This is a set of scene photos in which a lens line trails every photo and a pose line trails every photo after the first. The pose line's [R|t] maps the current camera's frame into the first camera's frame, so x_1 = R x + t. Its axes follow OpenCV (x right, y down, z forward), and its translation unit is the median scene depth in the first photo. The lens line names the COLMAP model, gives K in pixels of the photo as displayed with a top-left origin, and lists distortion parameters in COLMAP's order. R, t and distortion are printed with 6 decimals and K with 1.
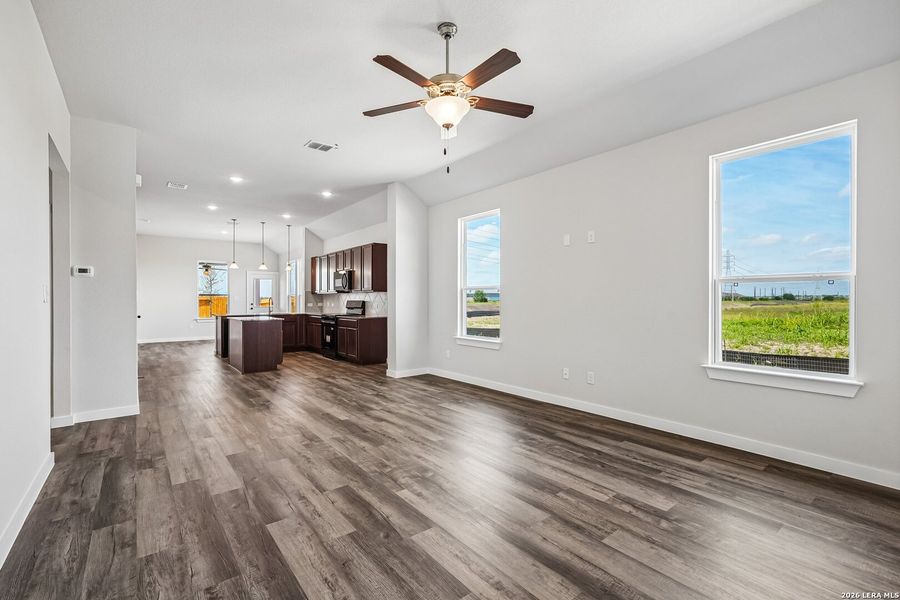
lens RADIAL K [[401.0, 0, 443.8], [0, 401.0, 301.3], [0, 0, 1]] dist [-0.020951, 0.009077]
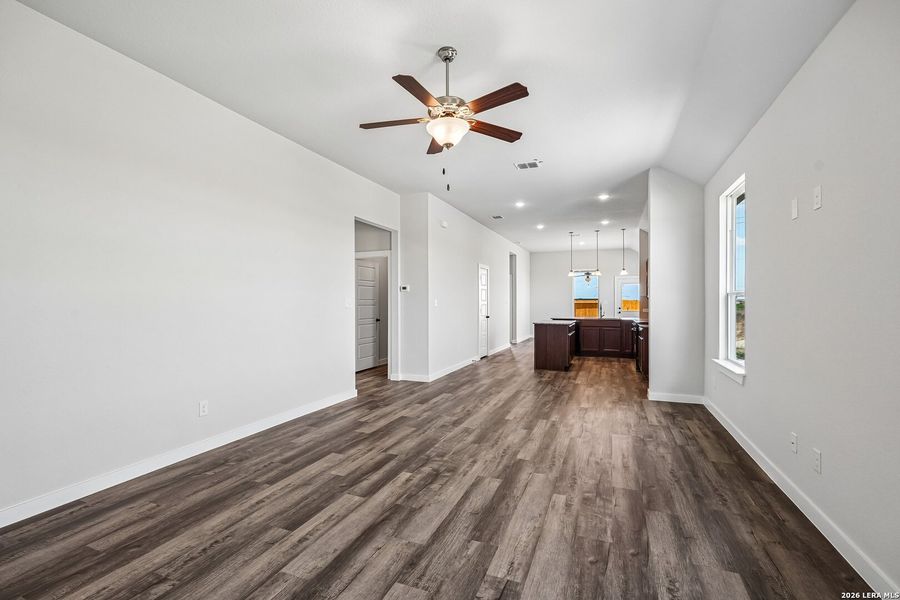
lens RADIAL K [[401.0, 0, 443.8], [0, 401.0, 301.3], [0, 0, 1]] dist [-0.020951, 0.009077]
pose [[0.503551, 0.001490, -0.863964, 0.789879], [-0.007228, 0.999971, -0.002488, -0.024063], [0.863935, 0.007498, 0.503547, 0.403746]]
